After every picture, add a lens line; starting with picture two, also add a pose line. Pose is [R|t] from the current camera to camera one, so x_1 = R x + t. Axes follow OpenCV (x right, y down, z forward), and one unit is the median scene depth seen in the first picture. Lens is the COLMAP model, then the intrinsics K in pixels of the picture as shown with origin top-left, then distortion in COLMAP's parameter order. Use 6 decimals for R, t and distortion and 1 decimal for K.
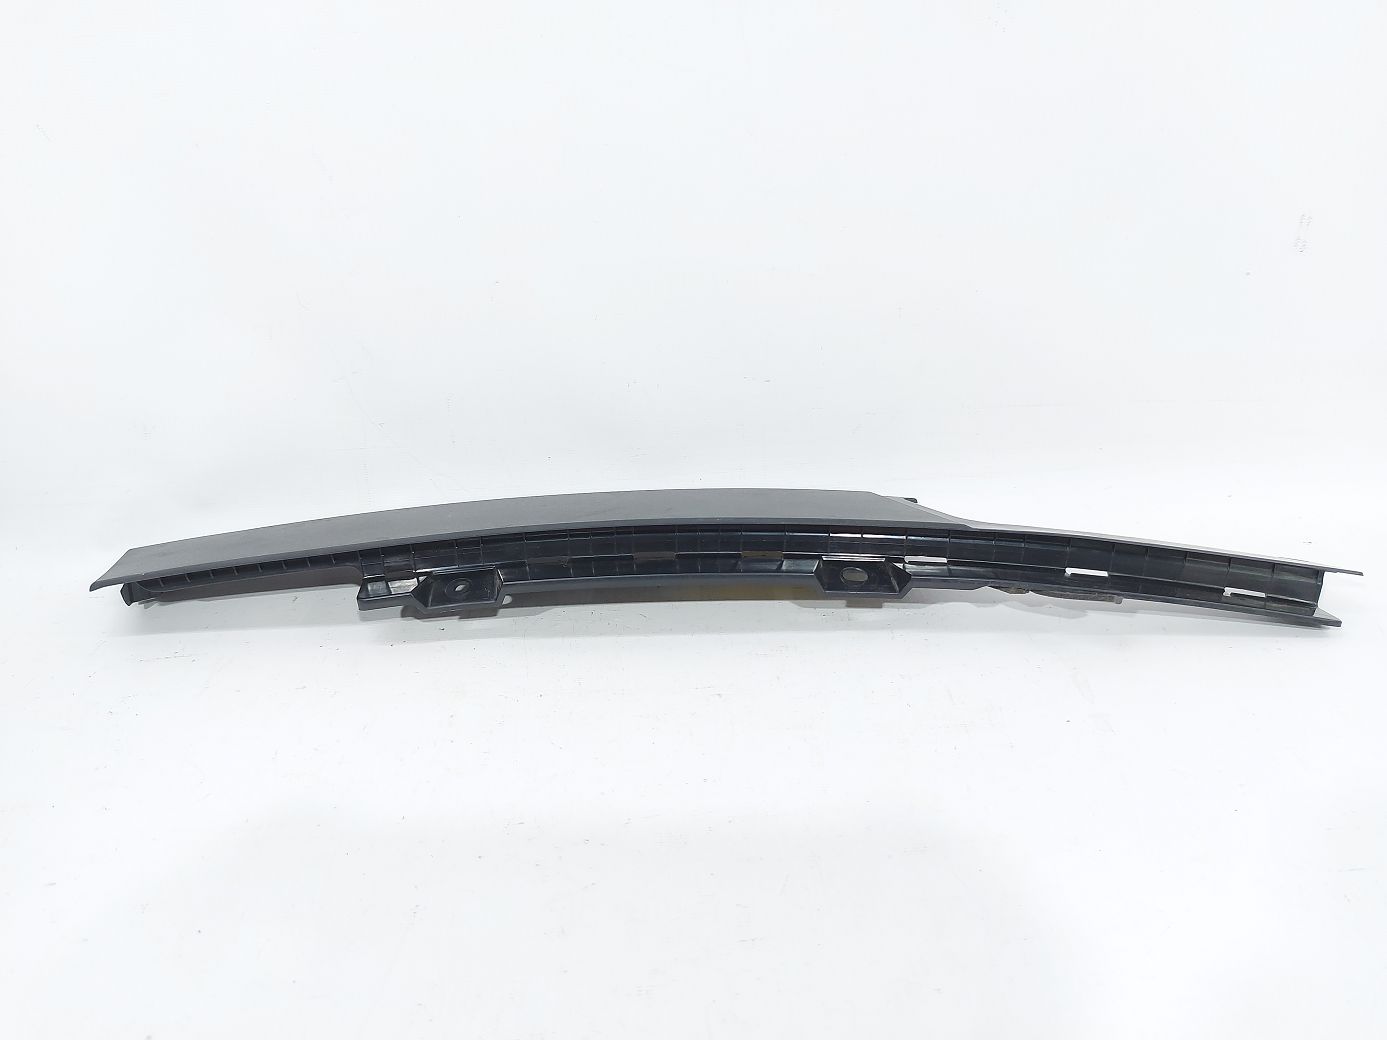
lens RADIAL K [[1051.0, 0, 695.4], [0, 1051.0, 520.6], [0, 0, 1]] dist [-0.002139, -0.007416]
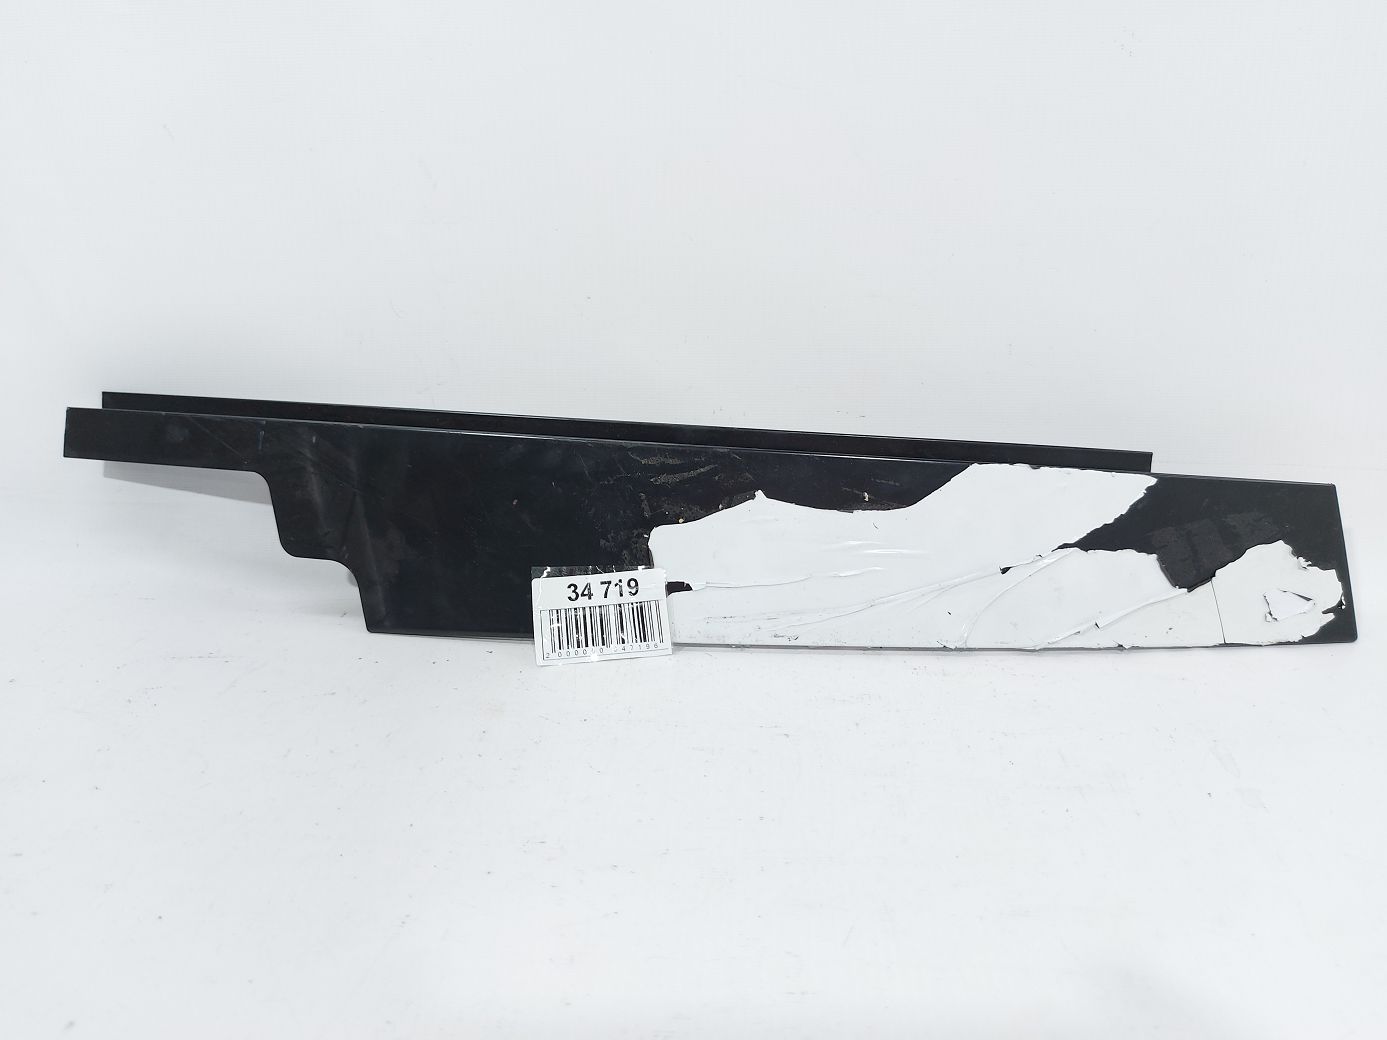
lens RADIAL K [[1051.0, 0, 692.2], [0, 1051.0, 520.2], [0, 0, 1]] dist [-0.002139, -0.007416]
pose [[0.991625, 0.072875, -0.106624, 0.025414], [-0.094942, 0.971025, -0.219307, 0.197433], [0.087553, 0.227594, 0.969812, 0.115583]]
